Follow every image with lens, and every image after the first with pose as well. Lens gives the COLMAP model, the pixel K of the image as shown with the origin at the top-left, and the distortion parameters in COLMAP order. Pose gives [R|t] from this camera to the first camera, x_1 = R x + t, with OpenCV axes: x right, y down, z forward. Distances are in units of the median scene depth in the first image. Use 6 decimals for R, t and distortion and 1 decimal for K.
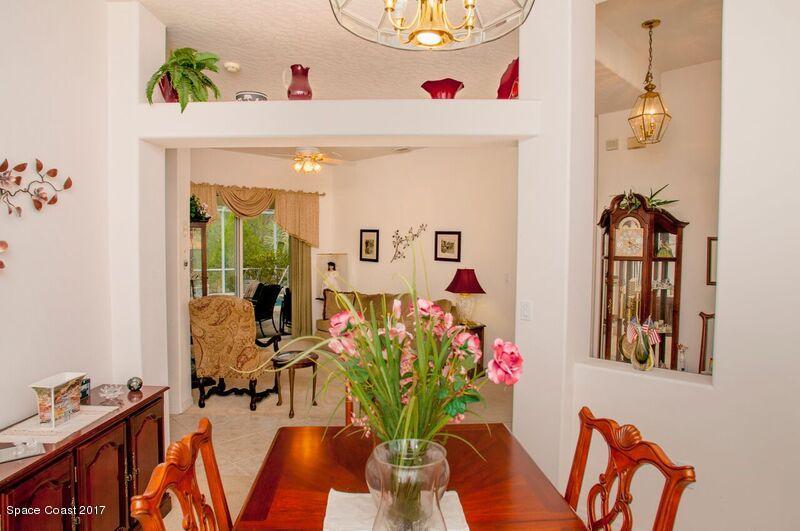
lens RADIAL K [[486.5, 0, 400.0], [0, 486.5, 265.5], [0, 0, 1]] dist [-0.076597, 0.039378]
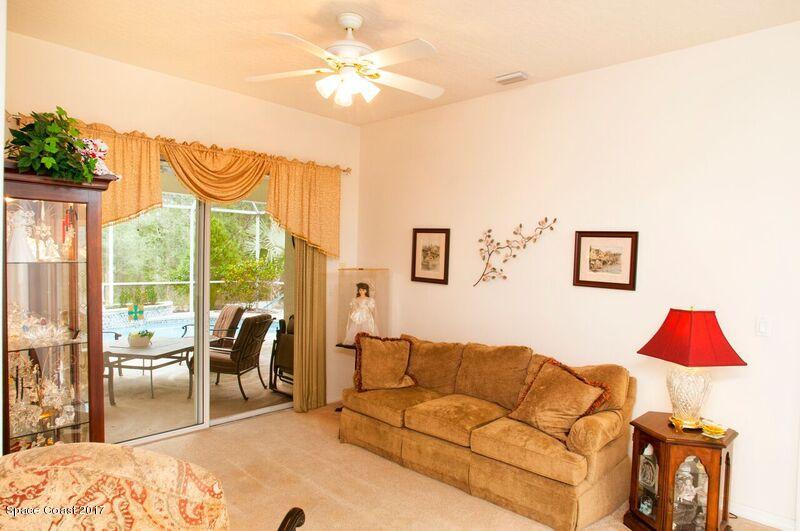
lens RADIAL K [[486.5, 0, 400.0], [0, 486.5, 265.5], [0, 0, 1]] dist [-0.076597, 0.039378]
pose [[0.998991, 0.011373, 0.043447, -0.125438], [-0.010559, 0.999765, -0.018911, -0.017935], [-0.043651, 0.018433, 0.998877, 0.418728]]
